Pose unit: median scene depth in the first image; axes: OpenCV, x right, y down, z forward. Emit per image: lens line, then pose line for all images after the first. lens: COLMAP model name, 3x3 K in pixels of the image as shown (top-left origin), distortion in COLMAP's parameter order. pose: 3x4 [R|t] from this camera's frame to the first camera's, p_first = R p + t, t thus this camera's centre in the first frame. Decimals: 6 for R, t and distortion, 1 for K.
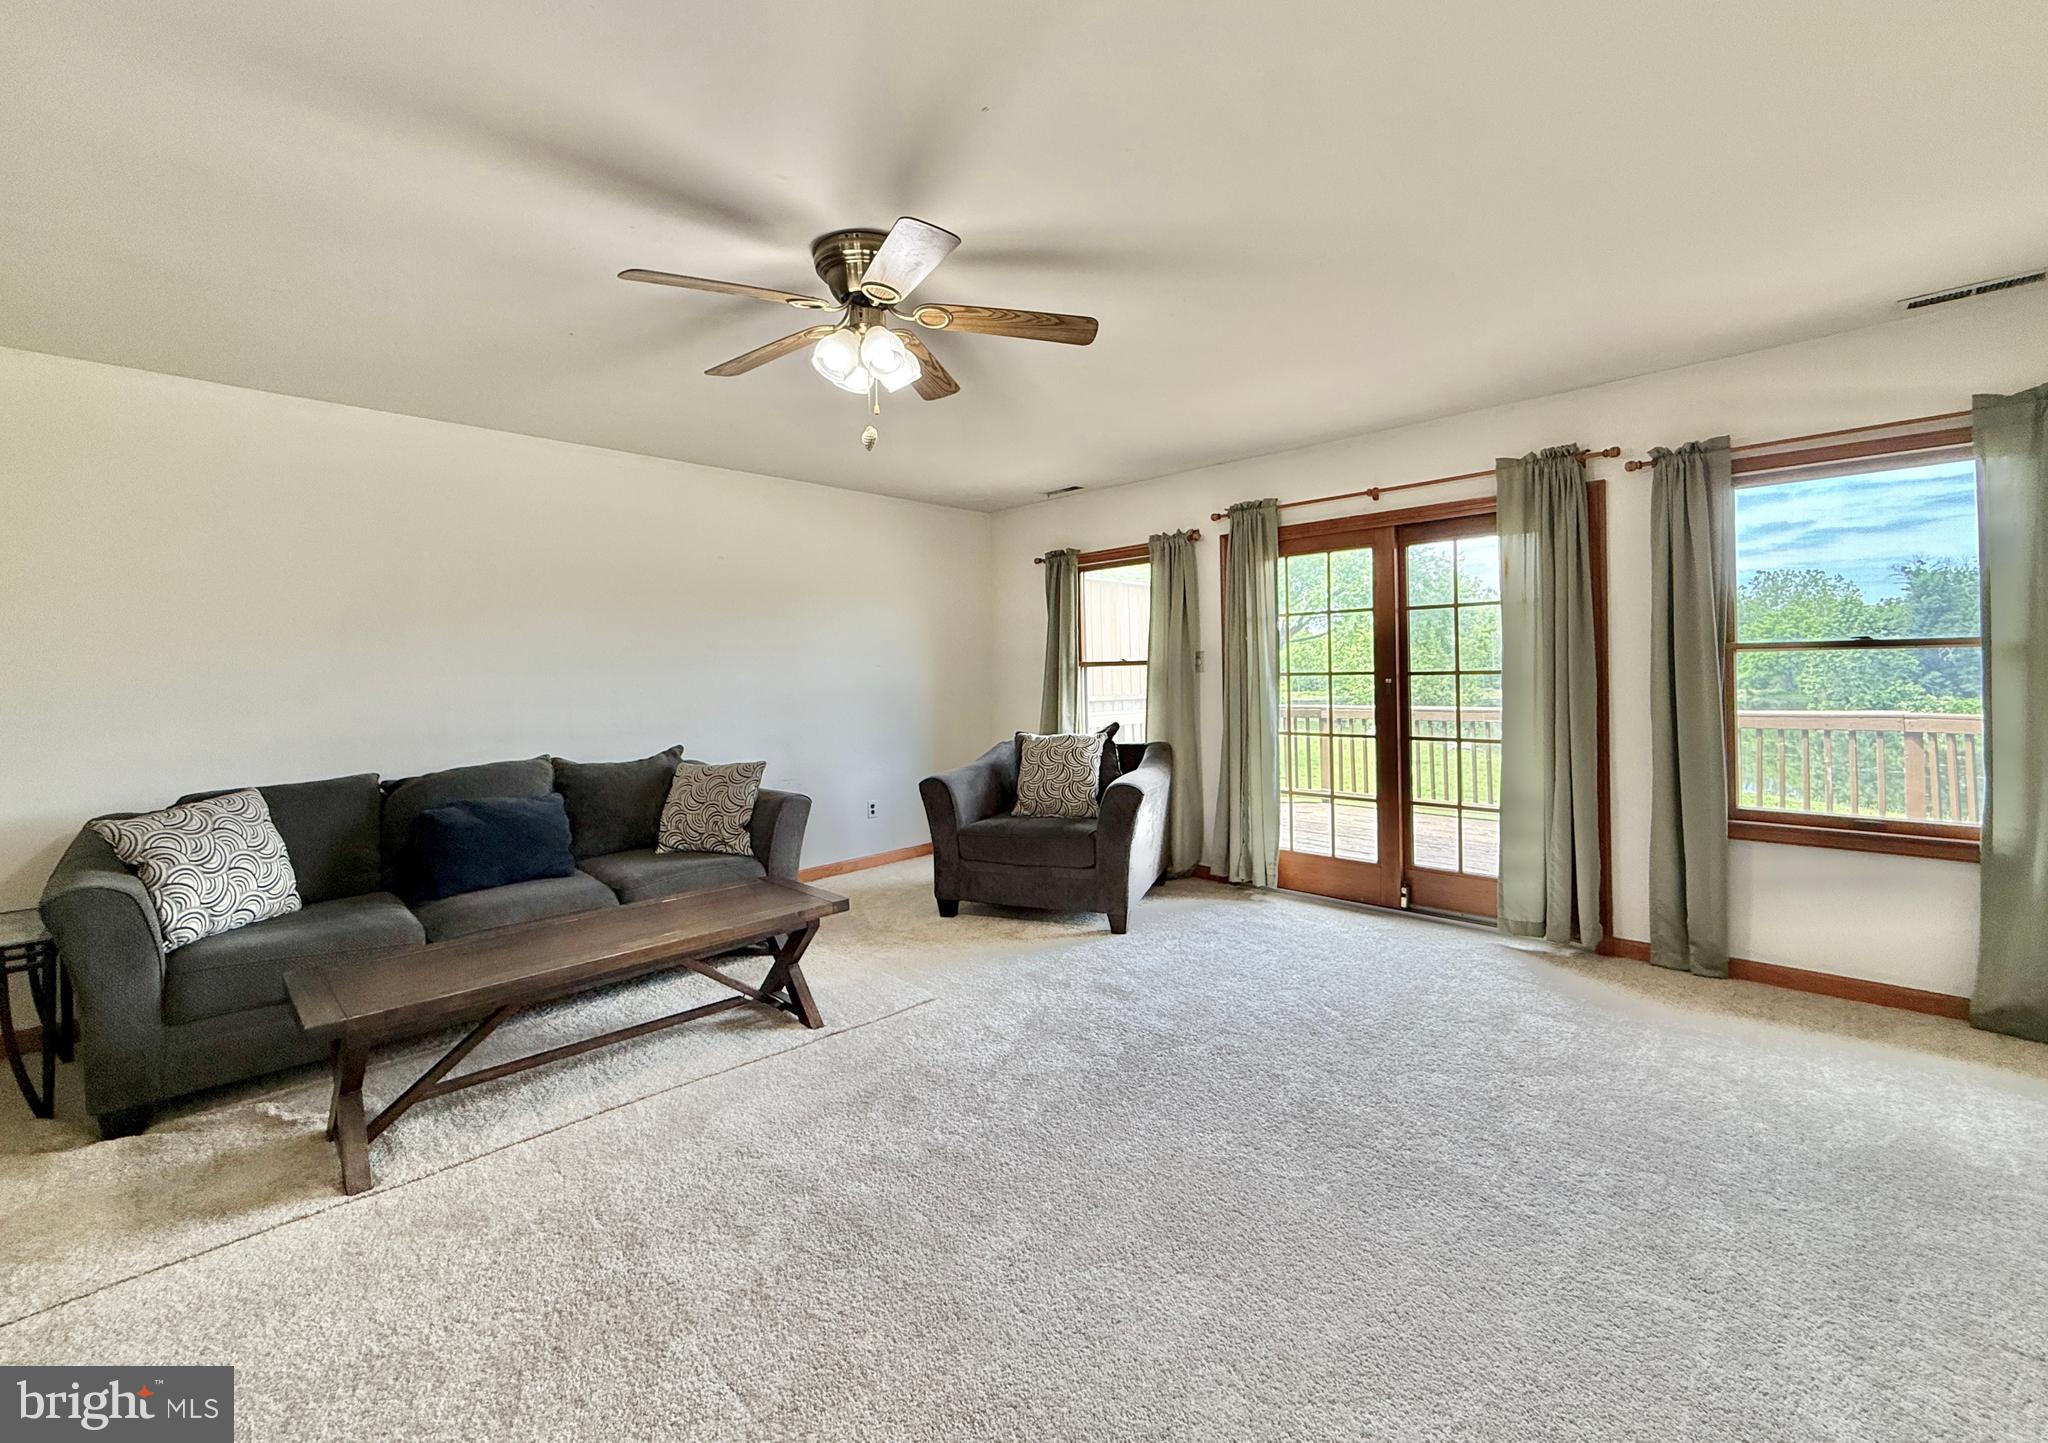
lens RADIAL K [[829.0, 0, 1020.0], [0, 829.0, 677.9], [0, 0, 1]] dist [0.000089, -0.000238]
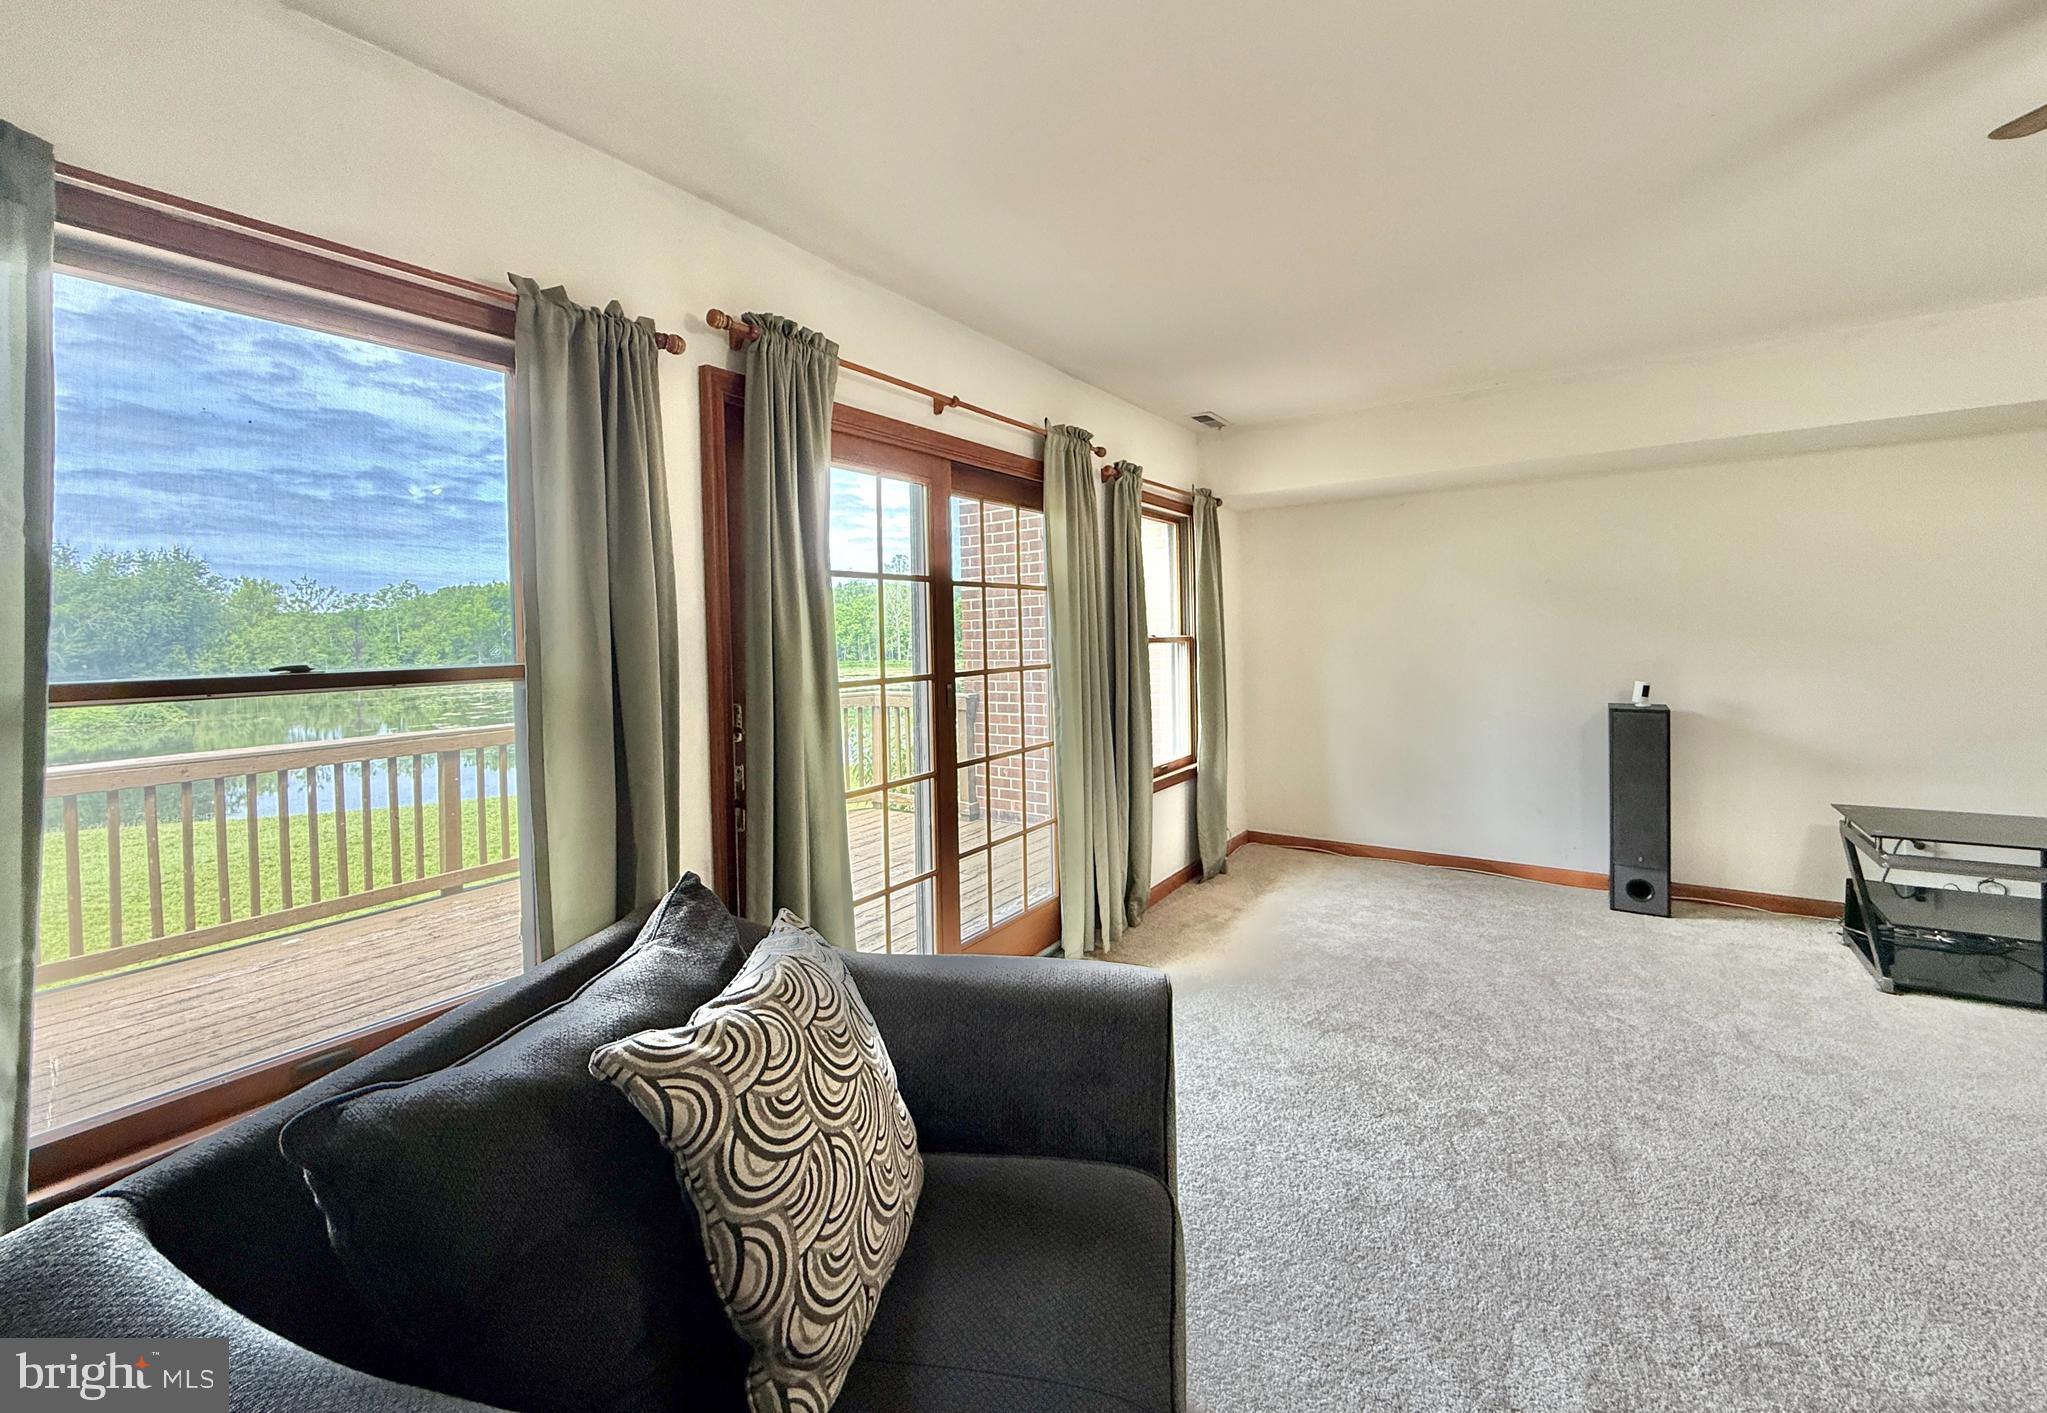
lens RADIAL K [[825.6, 0, 1010.8], [0, 825.6, 645.3], [0, 0, 1]] dist [-0.000004, 0.000045]
pose [[-0.167295, 0.007835, 0.985876, -0.234629], [0.034242, 0.999411, -0.002132, -0.028788], [-0.985312, 0.033402, -0.167465, 1.106827]]
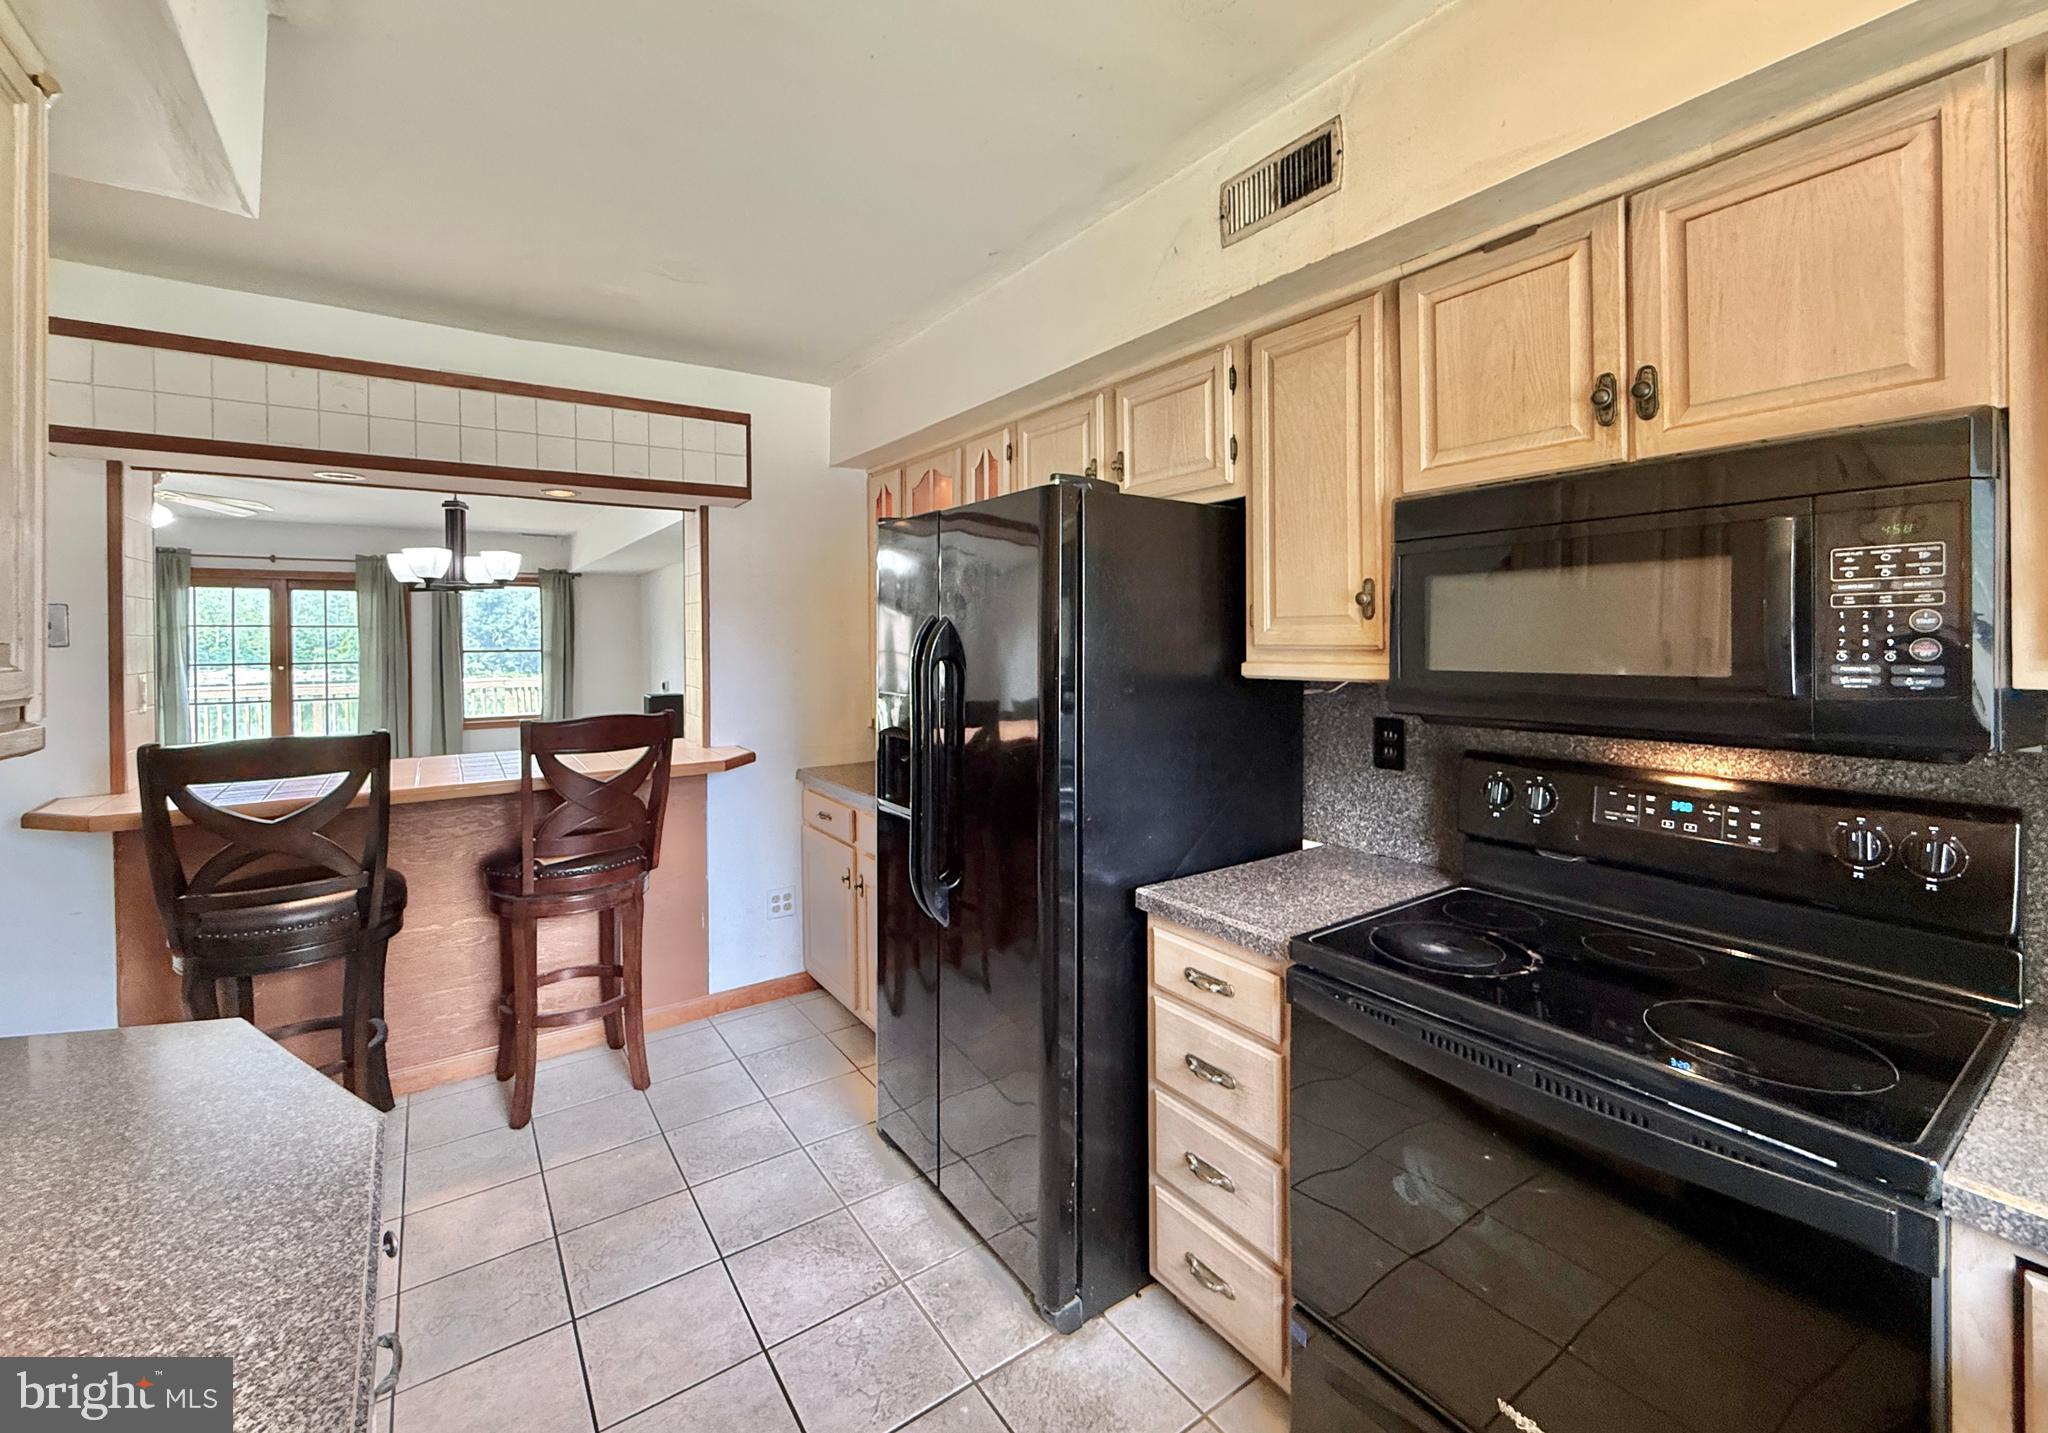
lens RADIAL K [[847.8, 0, 1023.1], [0, 847.8, 633.3], [0, 0, 1]] dist [-0.000226, -0.000028]
pose [[0.187778, 0.021264, 0.981981, -1.032164], [0.008922, 0.999687, -0.023353, -0.015028], [-0.982171, 0.013146, 0.187530, -0.874551]]
